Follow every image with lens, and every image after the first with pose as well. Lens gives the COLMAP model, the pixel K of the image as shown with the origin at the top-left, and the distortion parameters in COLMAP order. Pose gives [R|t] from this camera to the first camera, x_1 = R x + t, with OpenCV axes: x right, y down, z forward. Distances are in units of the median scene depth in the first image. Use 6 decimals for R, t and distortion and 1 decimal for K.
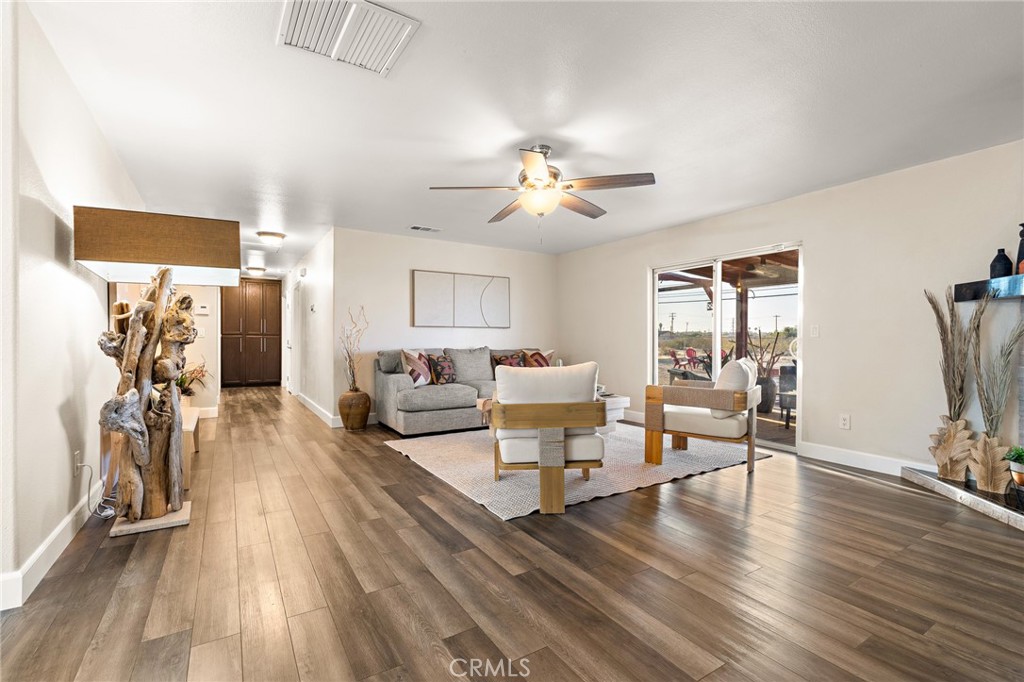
lens RADIAL K [[457.4, 0, 506.0], [0, 457.4, 342.6], [0, 0, 1]] dist [-0.000792, -0.000125]
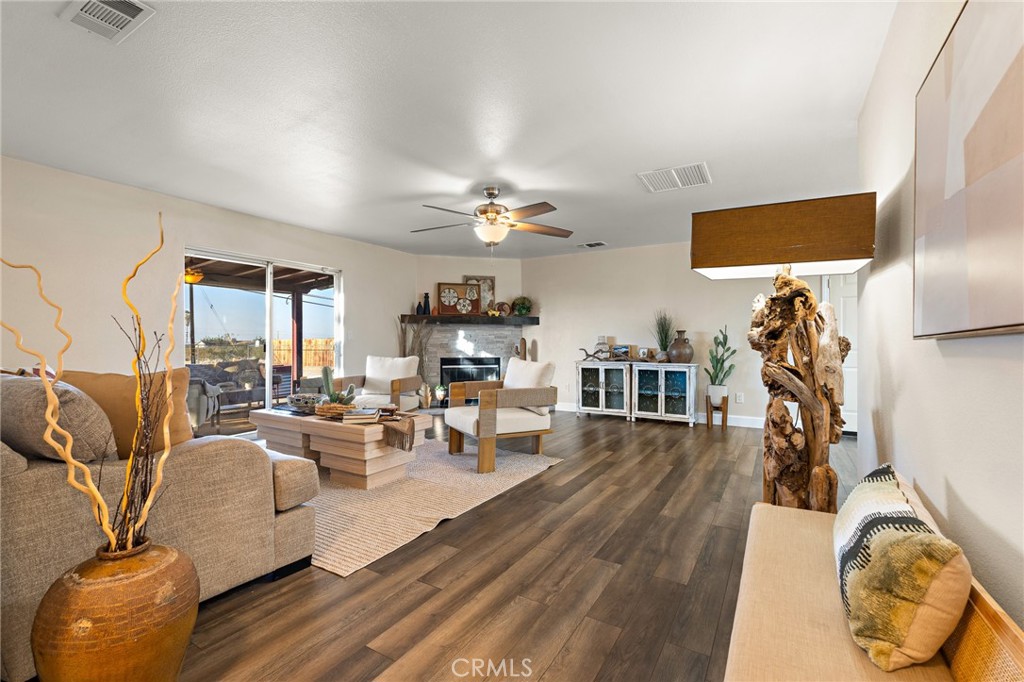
lens RADIAL K [[454.8, 0, 508.4], [0, 454.8, 343.6], [0, 0, 1]] dist [-0.003362, -0.000310]
pose [[-0.461283, -0.007300, 0.887223, -1.010543], [0.001122, 0.999961, 0.008812, -0.015108], [-0.887252, 0.005061, -0.461257, 1.477566]]
